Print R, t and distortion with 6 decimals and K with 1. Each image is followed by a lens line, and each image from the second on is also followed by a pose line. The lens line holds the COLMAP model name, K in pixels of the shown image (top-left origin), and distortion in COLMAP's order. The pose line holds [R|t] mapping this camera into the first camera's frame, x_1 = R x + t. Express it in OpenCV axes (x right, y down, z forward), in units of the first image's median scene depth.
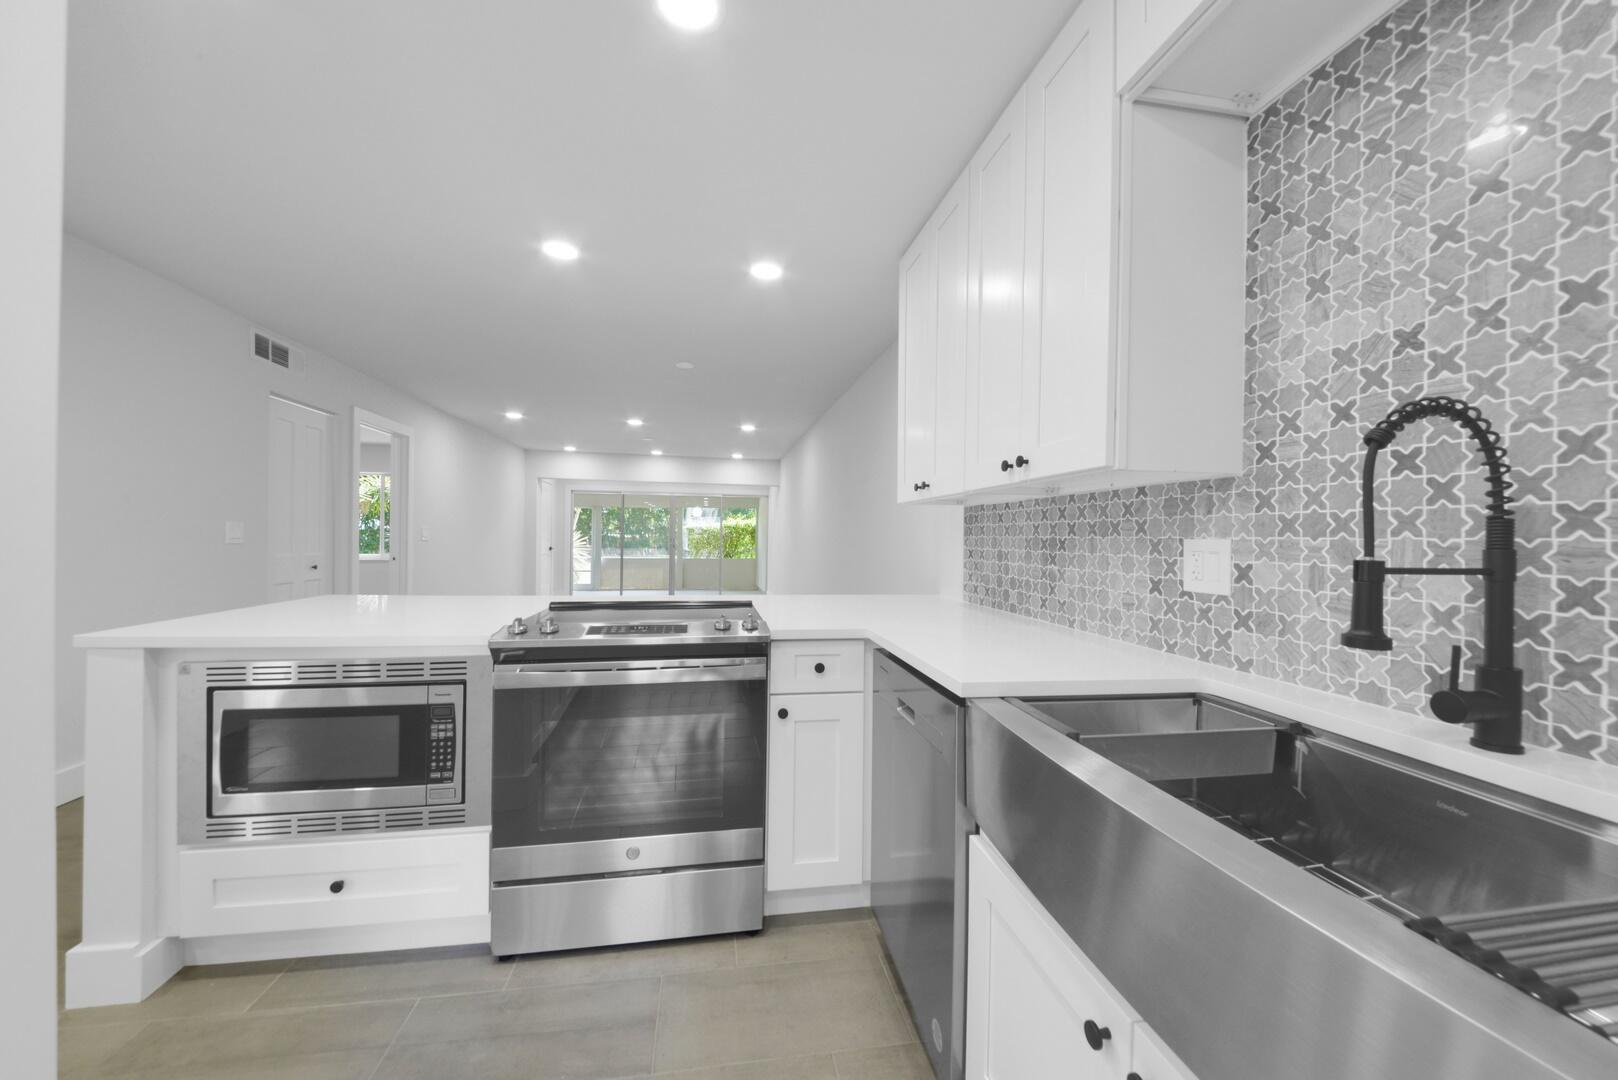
lens RADIAL K [[589.4, 0, 809.0], [0, 589.4, 540.0], [0, 0, 1]] dist [0.000081, 0.000006]
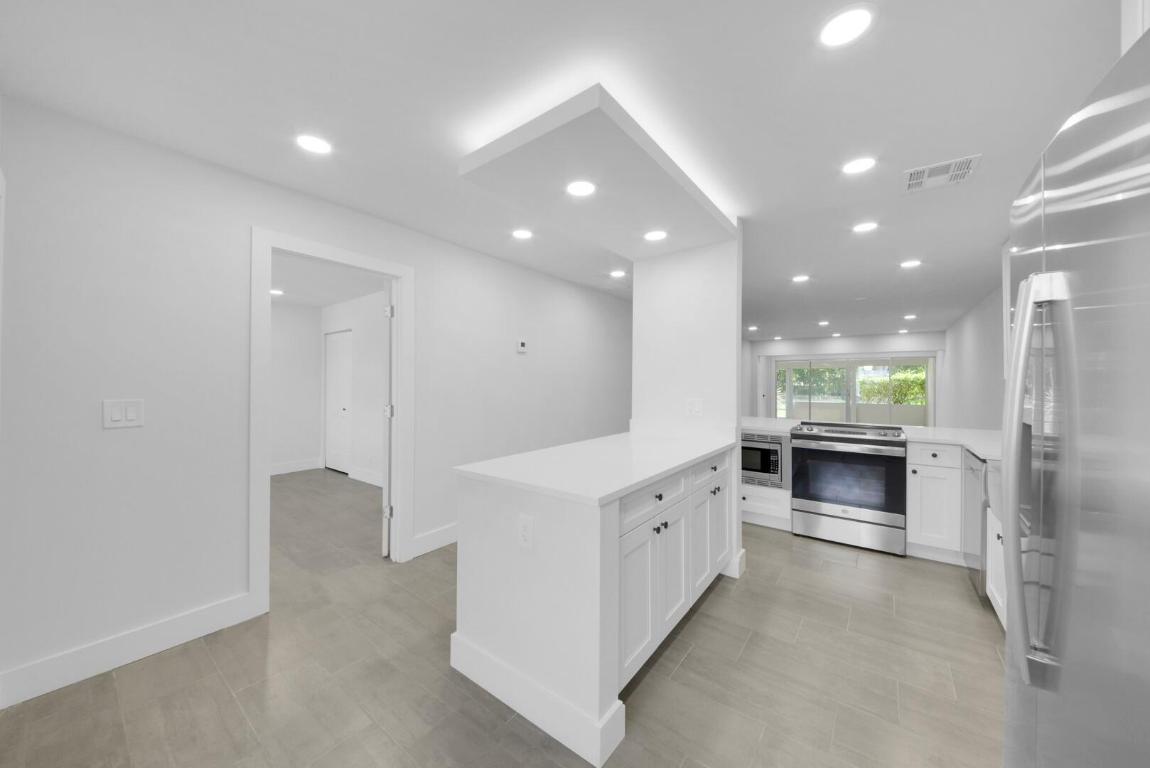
lens RADIAL K [[400.9, 0, 575.4], [0, 400.9, 378.9], [0, 0, 1]] dist [0.026058, -0.013211]
pose [[0.687224, -0.015505, -0.726280, 0.242212], [0.000872, 0.999789, -0.020519, -0.064222], [0.726445, 0.013468, 0.687092, -1.317223]]
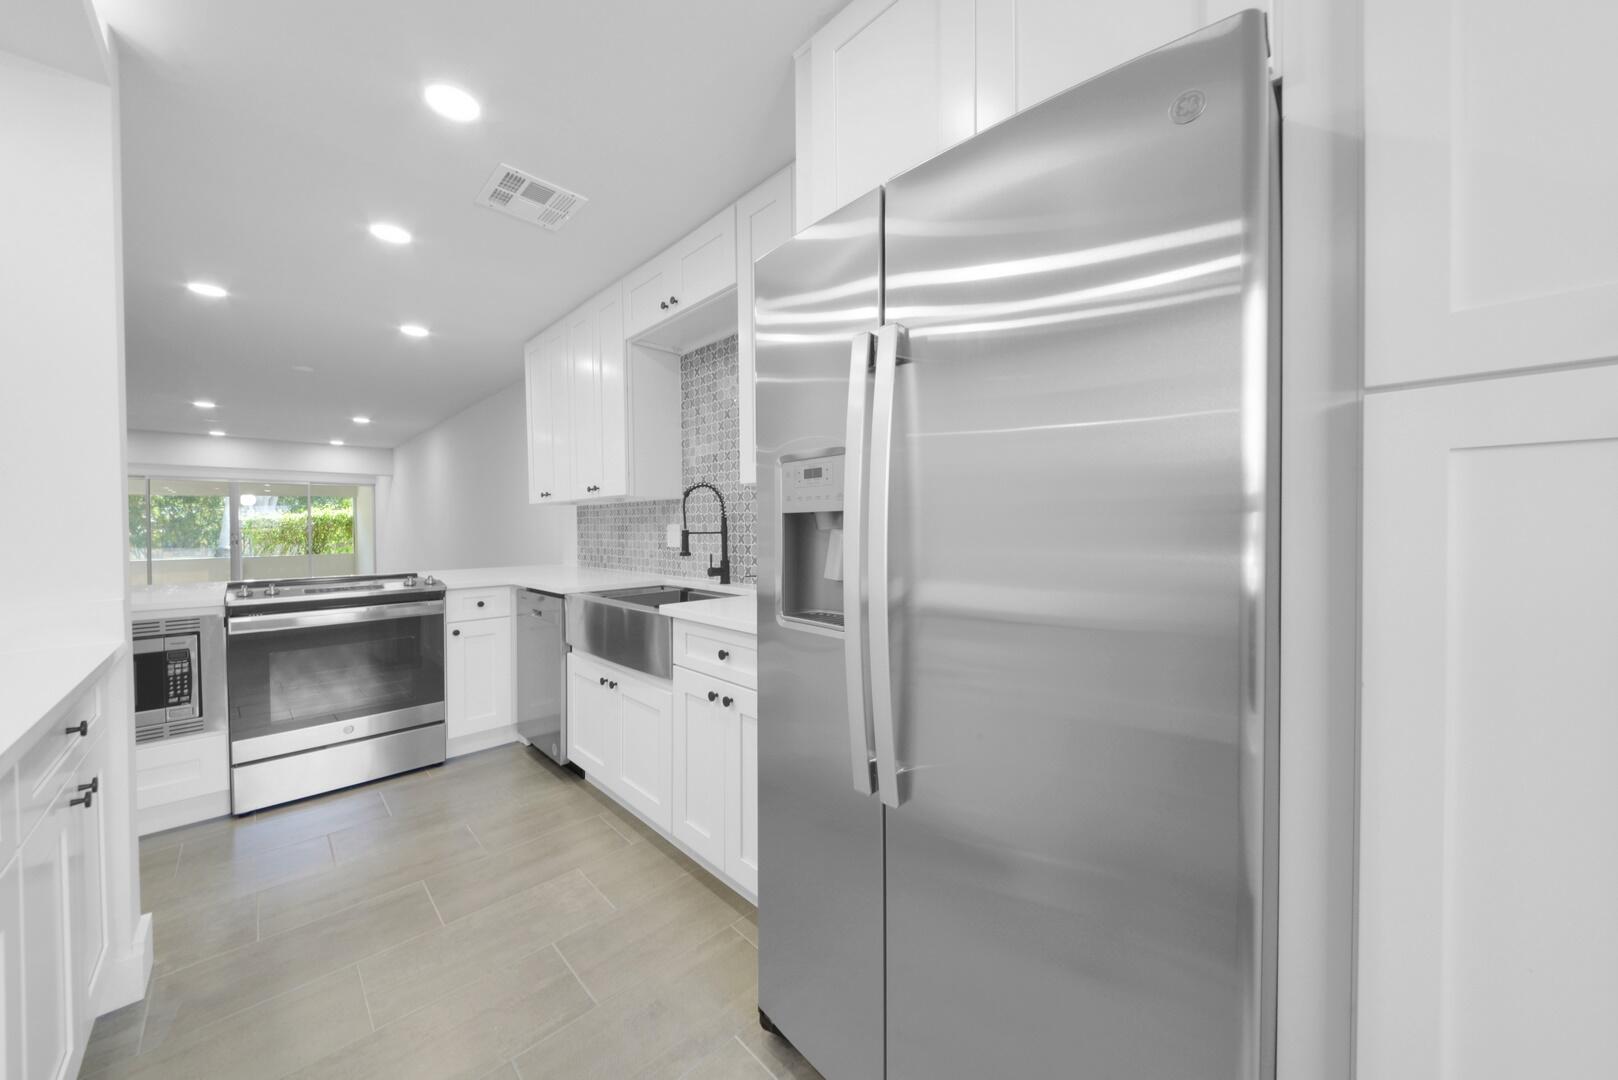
lens RADIAL K [[564.1, 0, 809.6], [0, 564.1, 532.9], [0, 0, 1]] dist [0.026058, -0.013211]
pose [[0.821222, -0.026156, 0.570009, -0.148843], [0.020605, 0.999657, 0.016185, 0.005946], [-0.570237, -0.001547, 0.821479, -0.994572]]
